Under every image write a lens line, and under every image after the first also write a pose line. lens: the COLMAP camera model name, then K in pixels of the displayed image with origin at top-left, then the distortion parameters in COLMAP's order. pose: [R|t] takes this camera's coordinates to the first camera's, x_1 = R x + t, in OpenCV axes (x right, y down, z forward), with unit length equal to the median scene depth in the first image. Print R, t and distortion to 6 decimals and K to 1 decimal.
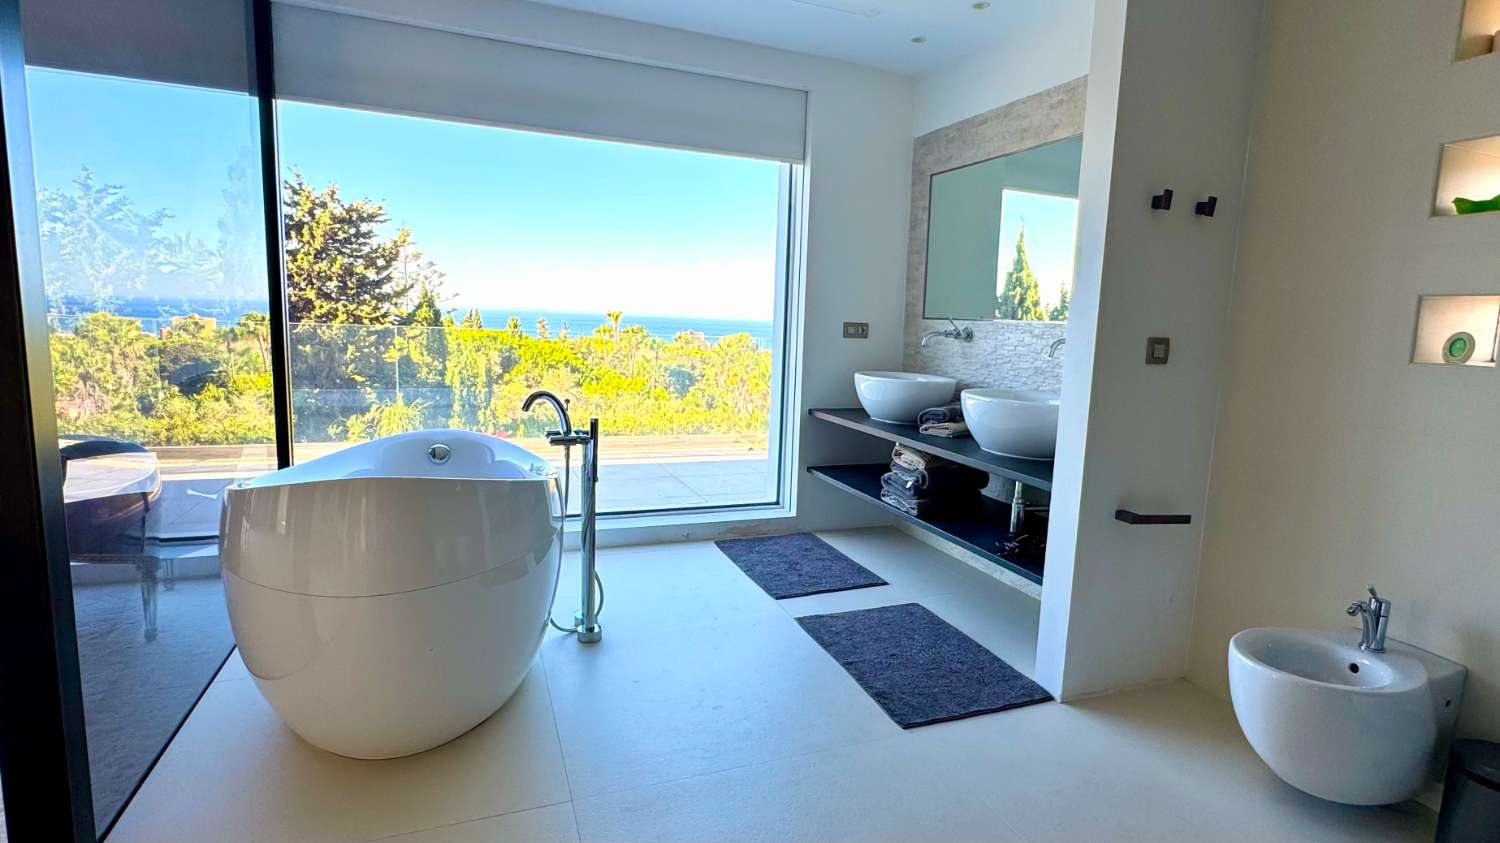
lens RADIAL K [[765.7, 0, 774.5], [0, 765.7, 406.2], [0, 0, 1]] dist [0.000123, -0.000104]
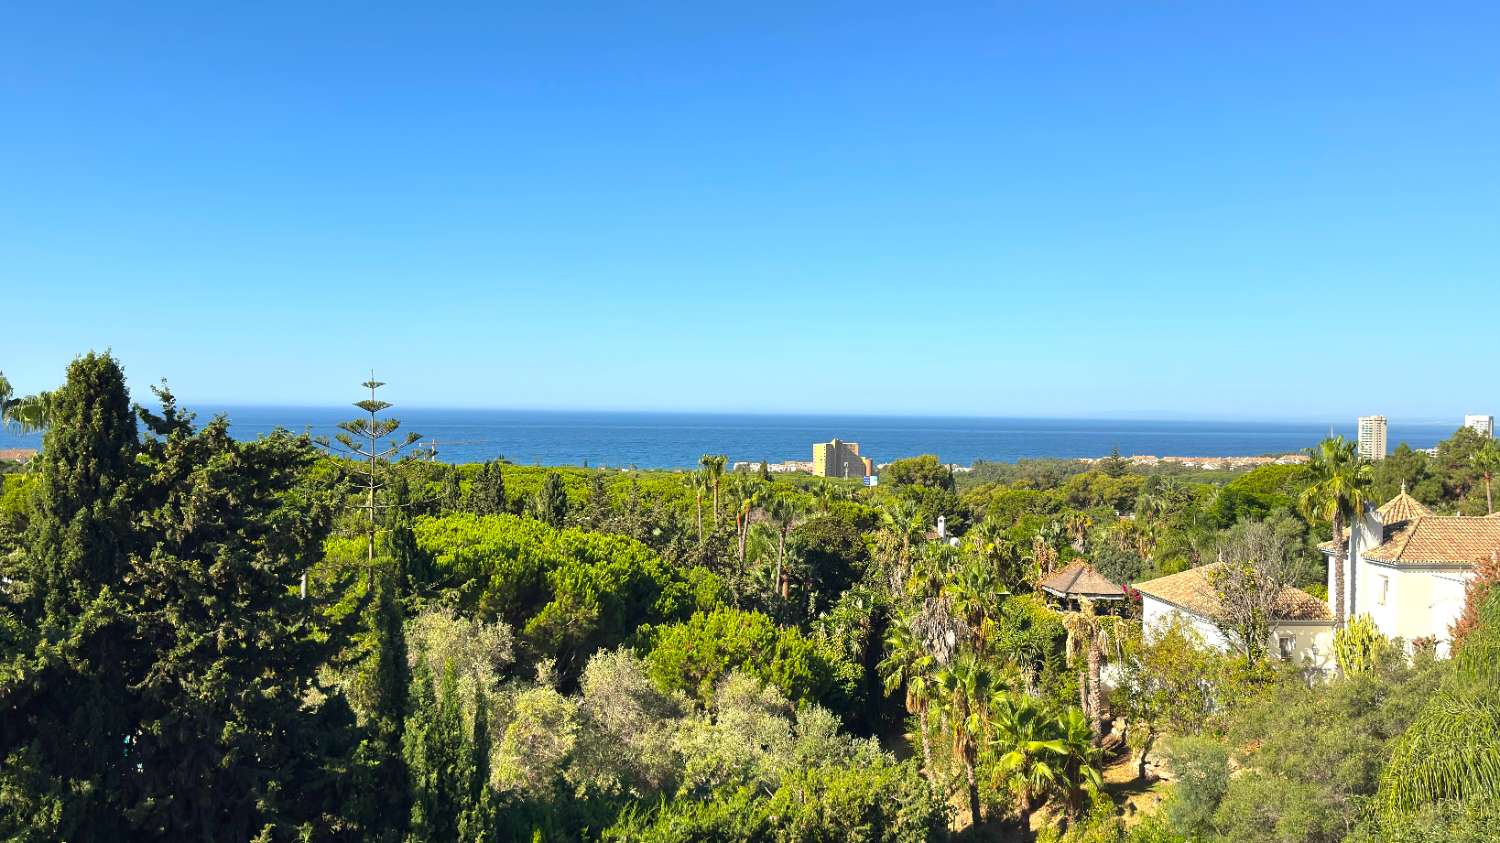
lens RADIAL K [[1278.0, 0, 730.8], [0, 1278.0, 387.4], [0, 0, 1]] dist [0.082732, -0.113243]
pose [[0.981423, -0.029122, -0.189632, -0.026948], [-0.000101, 0.988334, -0.152303, -0.156391], [0.191855, 0.149492, 0.969971, 0.139449]]
